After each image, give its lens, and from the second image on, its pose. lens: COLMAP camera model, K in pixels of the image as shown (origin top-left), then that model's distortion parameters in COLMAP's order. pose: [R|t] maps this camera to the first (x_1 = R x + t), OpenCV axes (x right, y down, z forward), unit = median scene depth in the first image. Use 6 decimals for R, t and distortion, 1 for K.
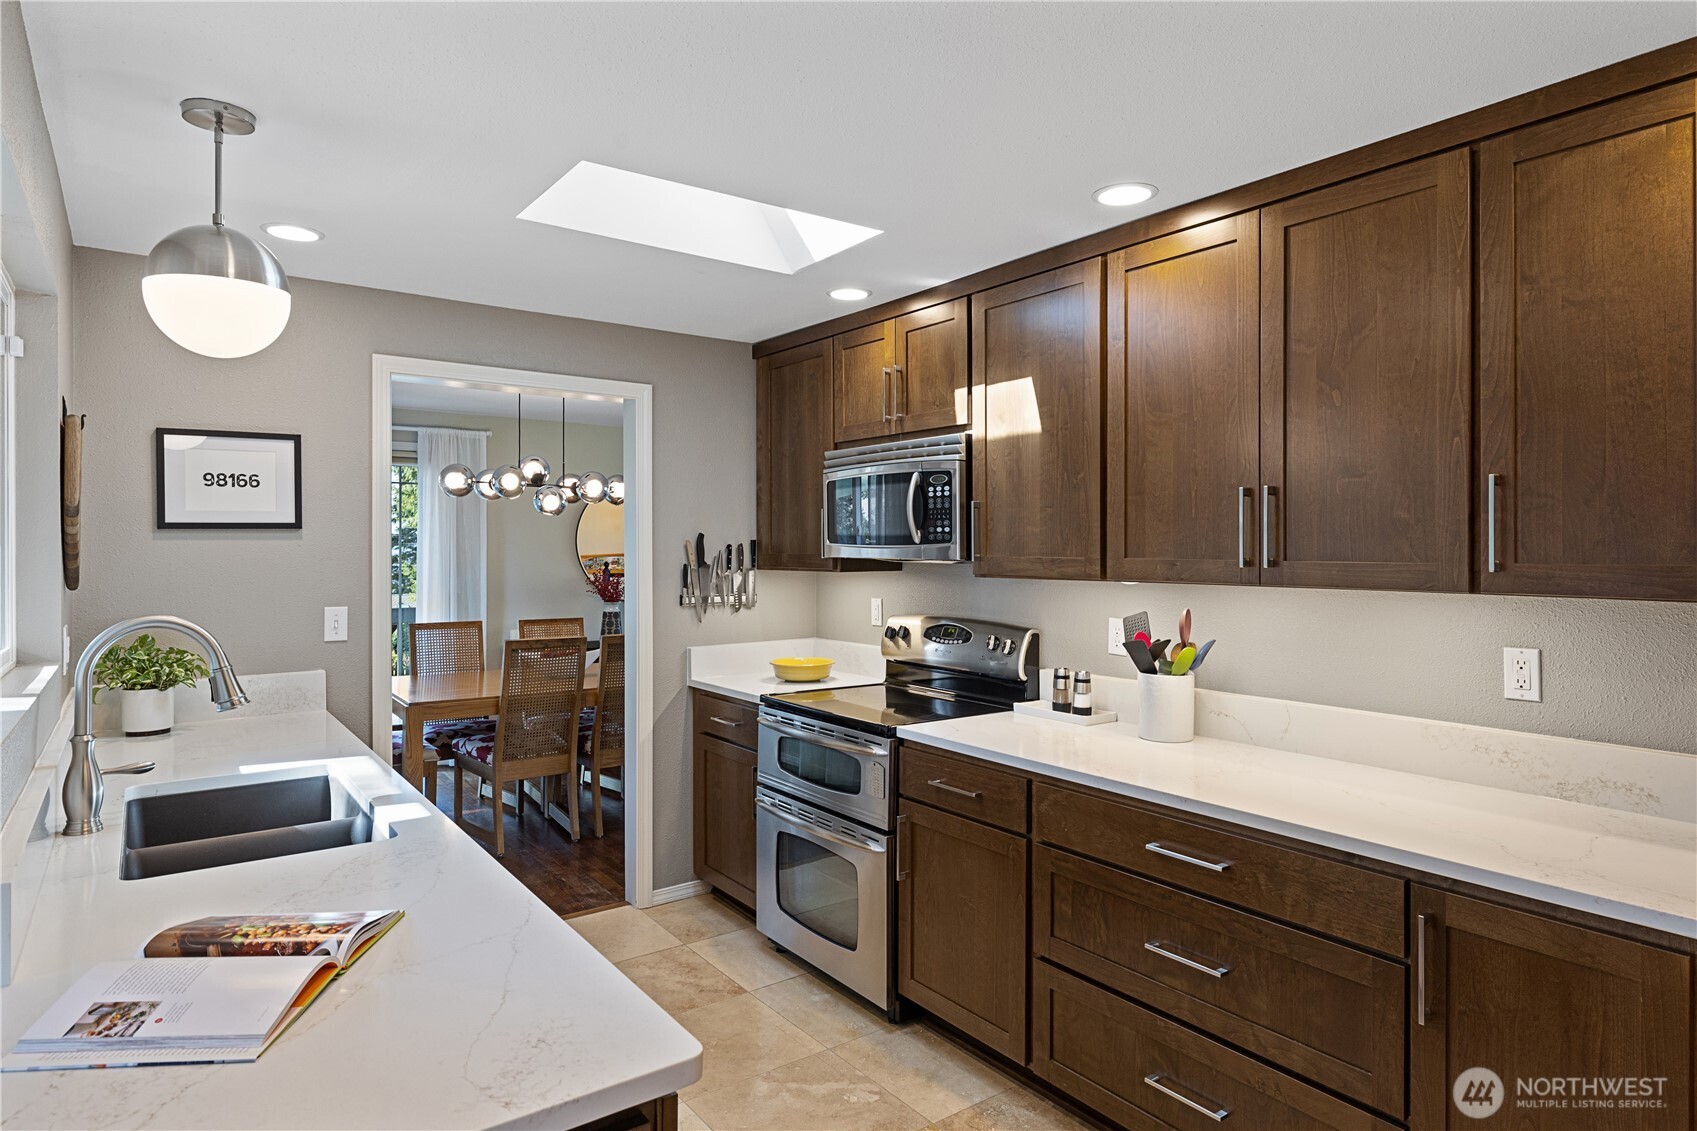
lens RADIAL K [[979.4, 0, 848.5], [0, 979.4, 565.5], [0, 0, 1]] dist [0.003327, 0.000647]
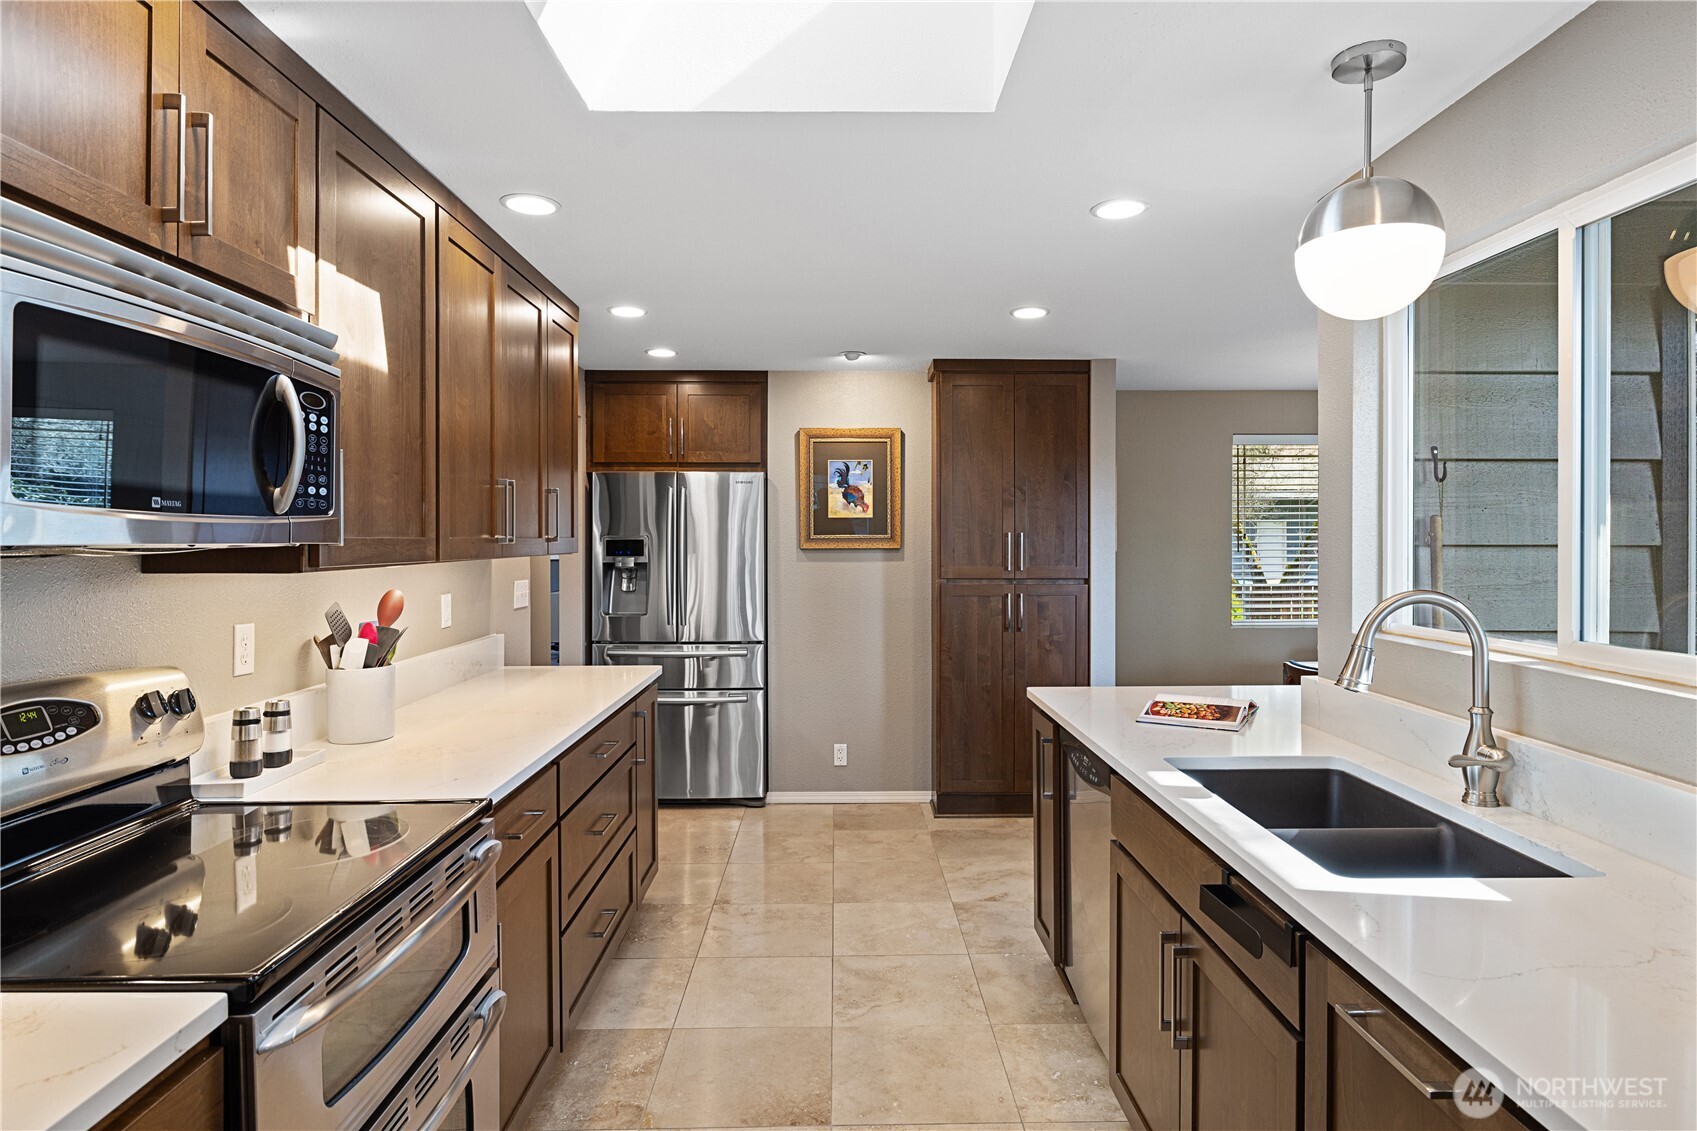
lens RADIAL K [[941.6, 0, 850.9], [0, 941.6, 537.7], [0, 0, 1]] dist [0.002916, 0.000438]
pose [[-0.818452, 0.001762, 0.574573, -0.473250], [0.014573, 0.999737, 0.017693, -0.014953], [-0.574390, 0.022854, -0.818262, 1.278943]]
